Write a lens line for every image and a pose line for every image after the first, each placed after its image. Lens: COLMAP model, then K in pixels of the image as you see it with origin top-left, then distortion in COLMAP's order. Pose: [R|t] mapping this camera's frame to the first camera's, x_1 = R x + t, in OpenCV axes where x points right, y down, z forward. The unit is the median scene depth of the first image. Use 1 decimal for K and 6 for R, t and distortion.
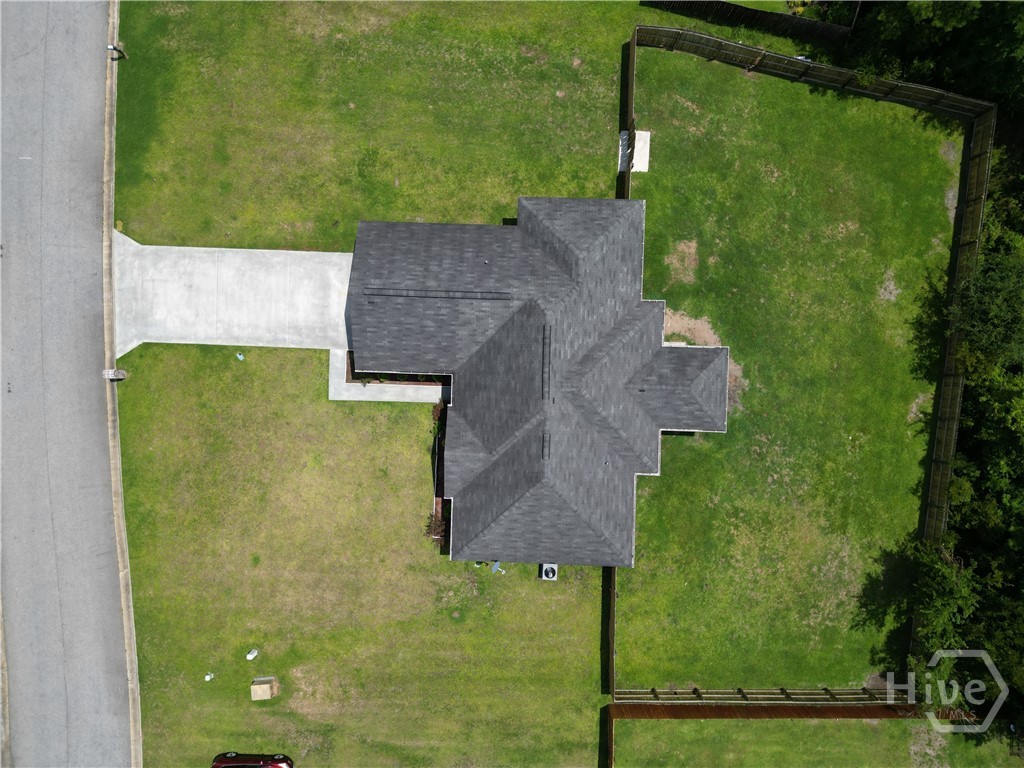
lens RADIAL K [[719.6, 0, 509.0], [0, 719.6, 378.4], [0, 0, 1]] dist [0.076458, -0.077117]
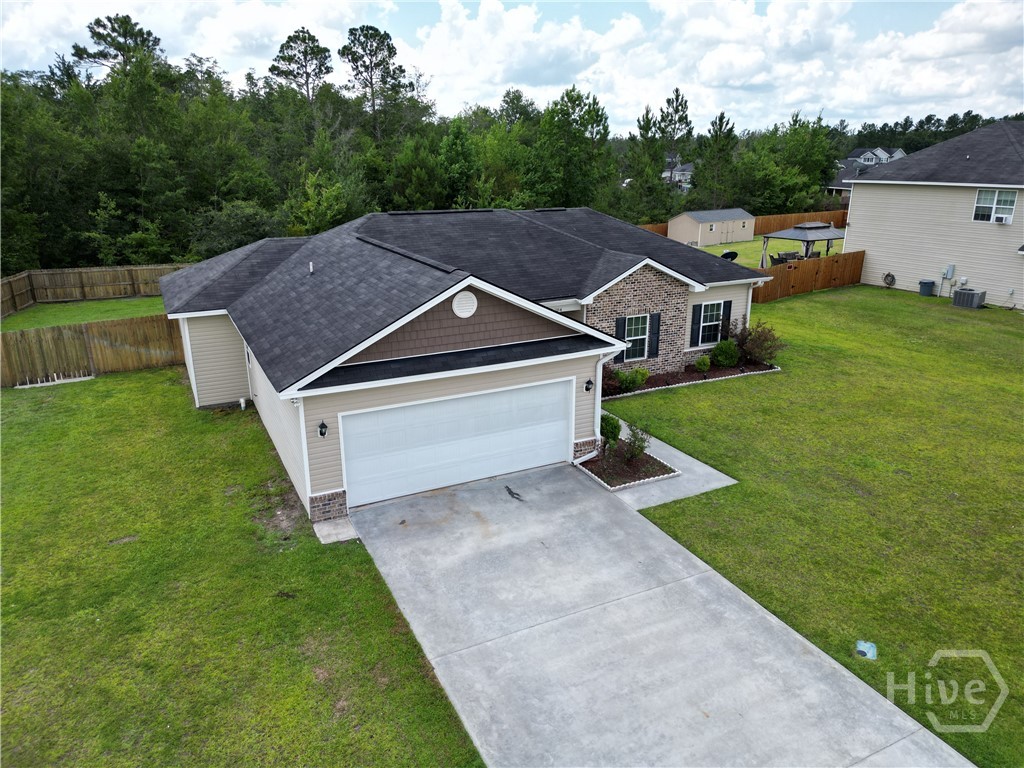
lens RADIAL K [[716.2, 0, 510.3], [0, 716.2, 389.8], [0, 0, 1]] dist [0.061080, -0.050719]
pose [[-0.472761, -0.262259, 0.841259, -0.509779], [0.881166, -0.147893, 0.449082, -0.252957], [0.006640, 0.953597, 0.301012, 0.827956]]
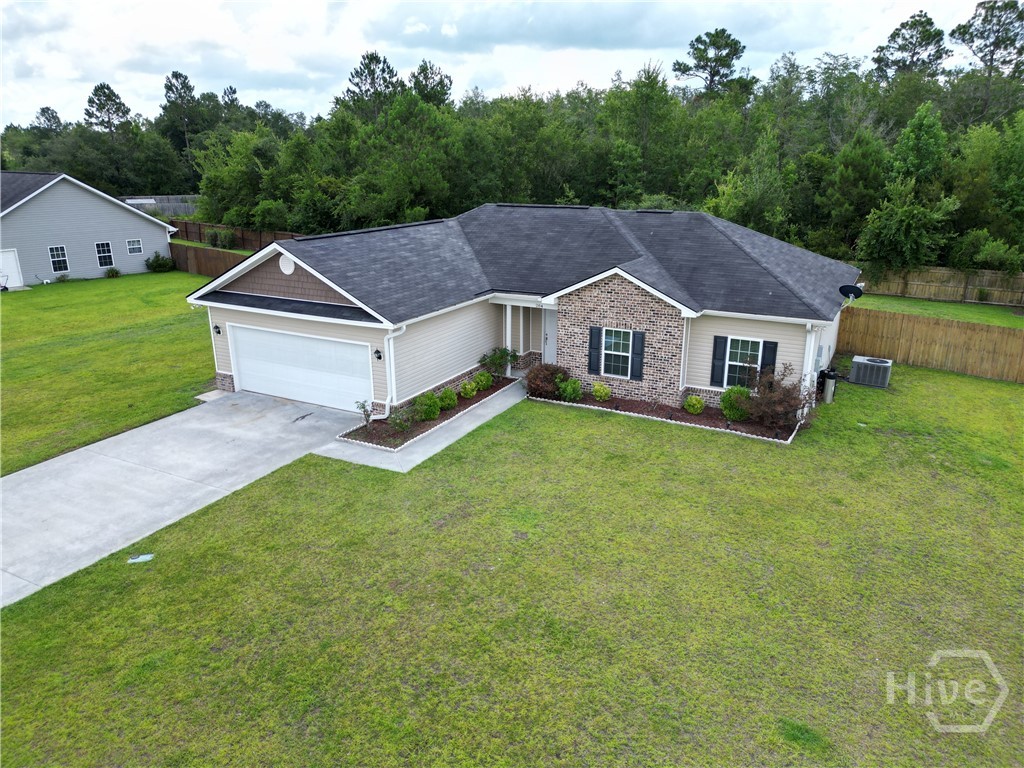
lens RADIAL K [[716.2, 0, 510.3], [0, 716.2, 389.8], [0, 0, 1]] dist [0.061080, -0.050719]
pose [[0.450319, -0.269503, 0.851223, -0.556632], [0.892864, 0.138571, -0.428476, 0.252496], [-0.002479, 0.952977, 0.303031, 0.827272]]
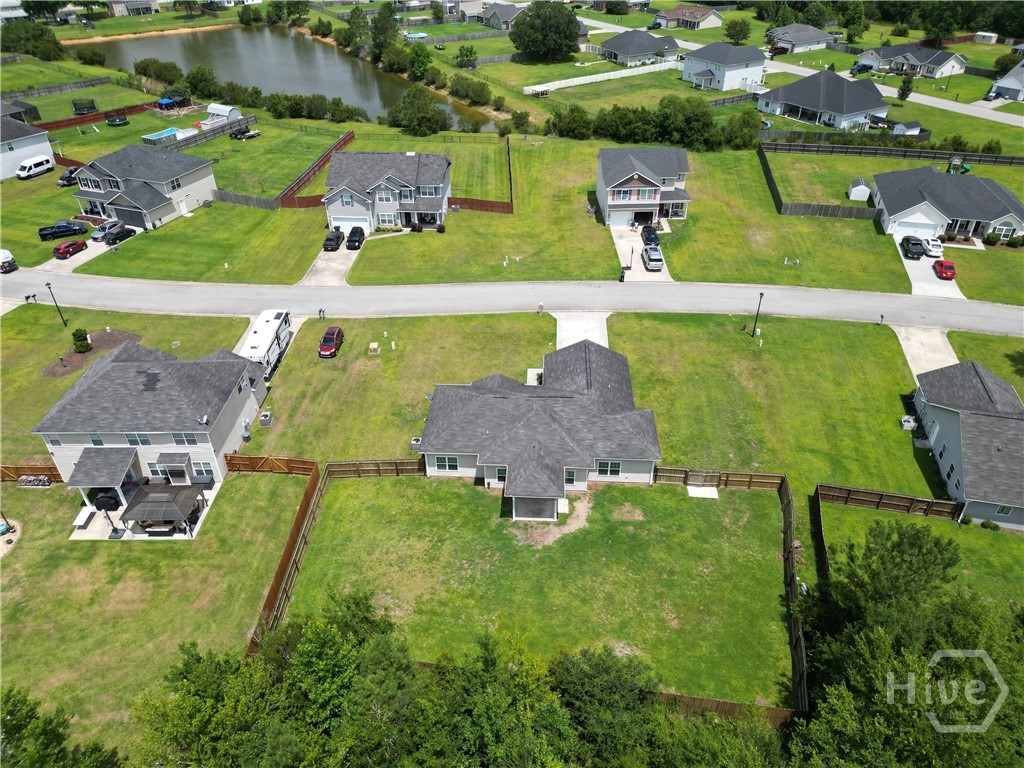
lens RADIAL K [[719.6, 0, 509.0], [0, 719.6, 378.4], [0, 0, 1]] dist [0.076458, -0.077117]
pose [[-0.025402, 0.572432, -0.819559, 1.212967], [-0.999585, -0.003381, 0.028620, 0.024488], [0.013613, 0.819945, 0.572280, 0.006822]]
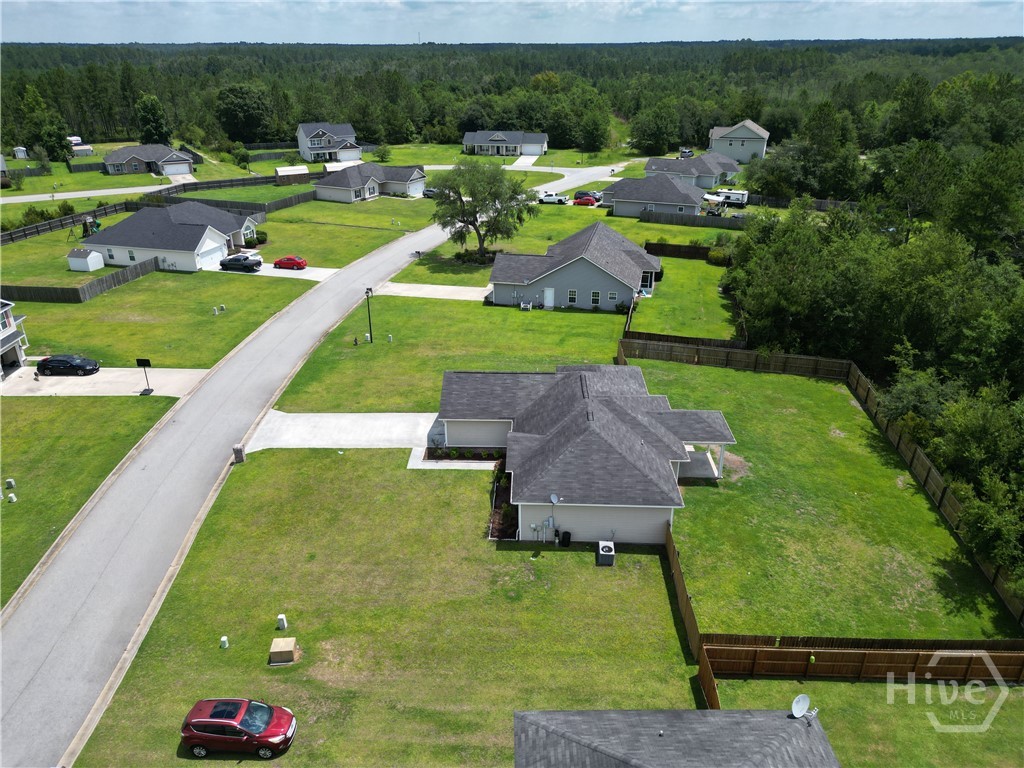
lens RADIAL K [[719.6, 0, 509.0], [0, 719.6, 378.4], [0, 0, 1]] dist [0.076458, -0.077117]
pose [[0.999966, 0.007755, -0.002871, -0.075900], [-0.005860, 0.419606, -0.907688, 1.052437], [-0.005835, 0.907673, 0.419637, 0.356856]]
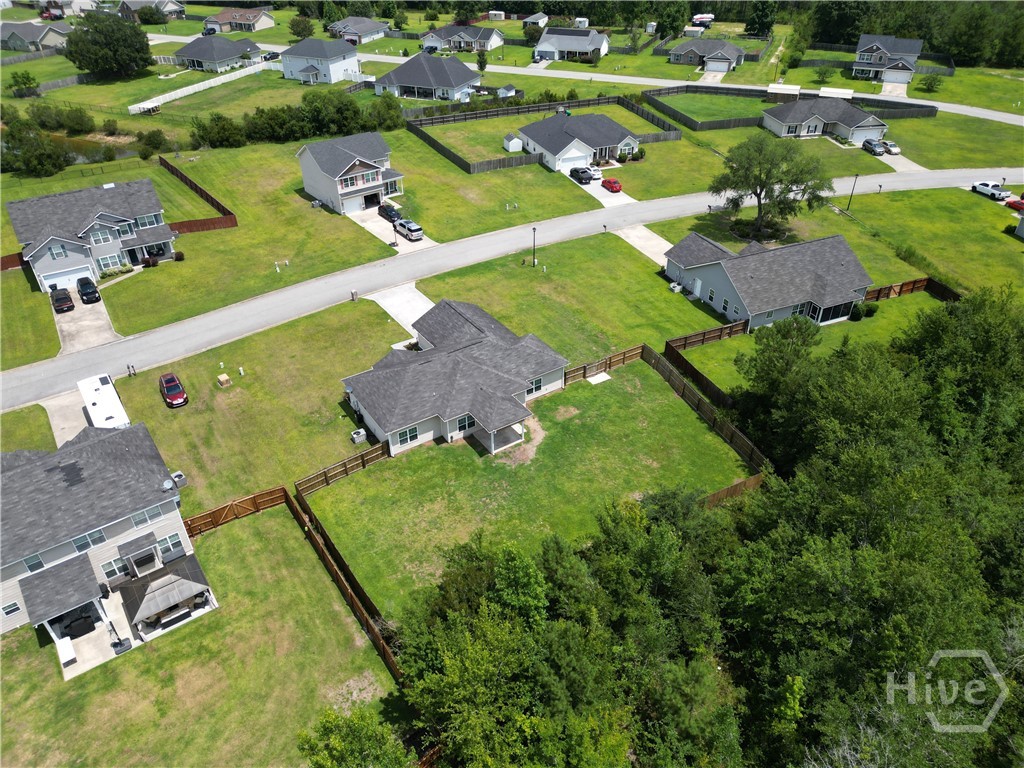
lens RADIAL K [[719.6, 0, 509.0], [0, 719.6, 378.4], [0, 0, 1]] dist [0.076458, -0.077117]
pose [[0.573130, 0.467706, -0.672885, 1.217708], [-0.819430, 0.334656, -0.465339, 0.671461], [0.007543, 0.818081, 0.575053, 0.000212]]
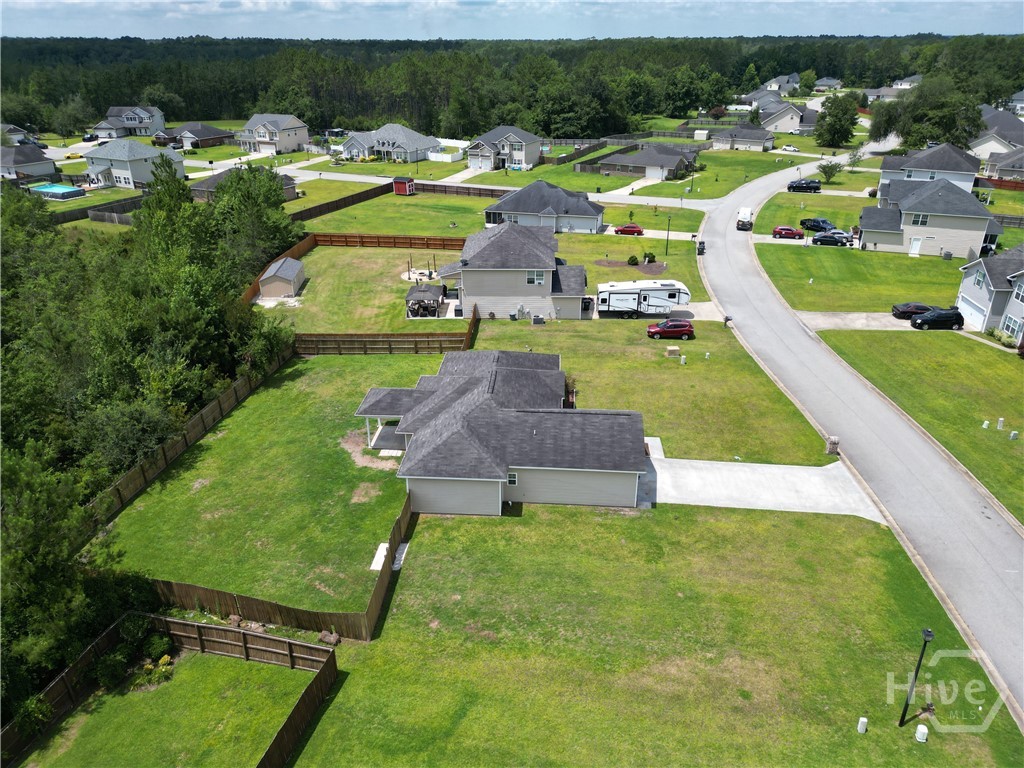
lens RADIAL K [[719.6, 0, 509.0], [0, 719.6, 378.4], [0, 0, 1]] dist [0.076458, -0.077117]
pose [[-0.998908, -0.004324, 0.046523, -0.039002], [0.044040, -0.419728, 0.906581, -1.110389], [0.015606, 0.907640, 0.419460, 0.354467]]
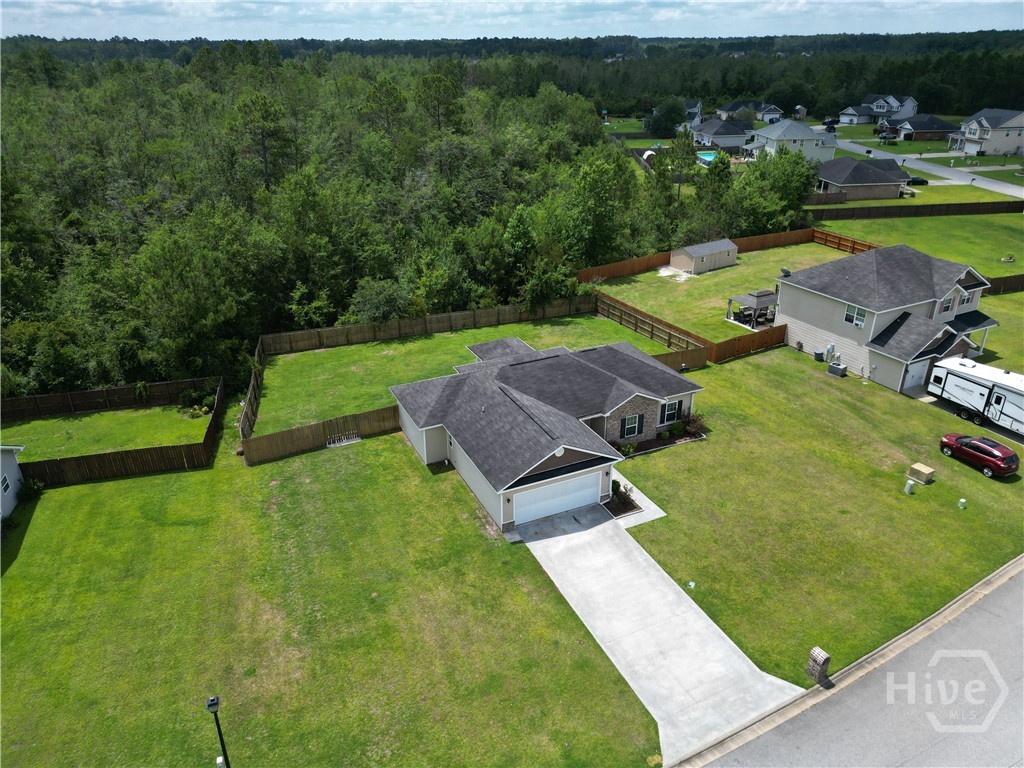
lens RADIAL K [[719.6, 0, 509.0], [0, 719.6, 378.4], [0, 0, 1]] dist [0.076458, -0.077117]
pose [[-0.447974, -0.361728, 0.817601, -0.894143], [0.893962, -0.193817, 0.404063, -0.528617], [0.012304, 0.911914, 0.410197, 0.417528]]
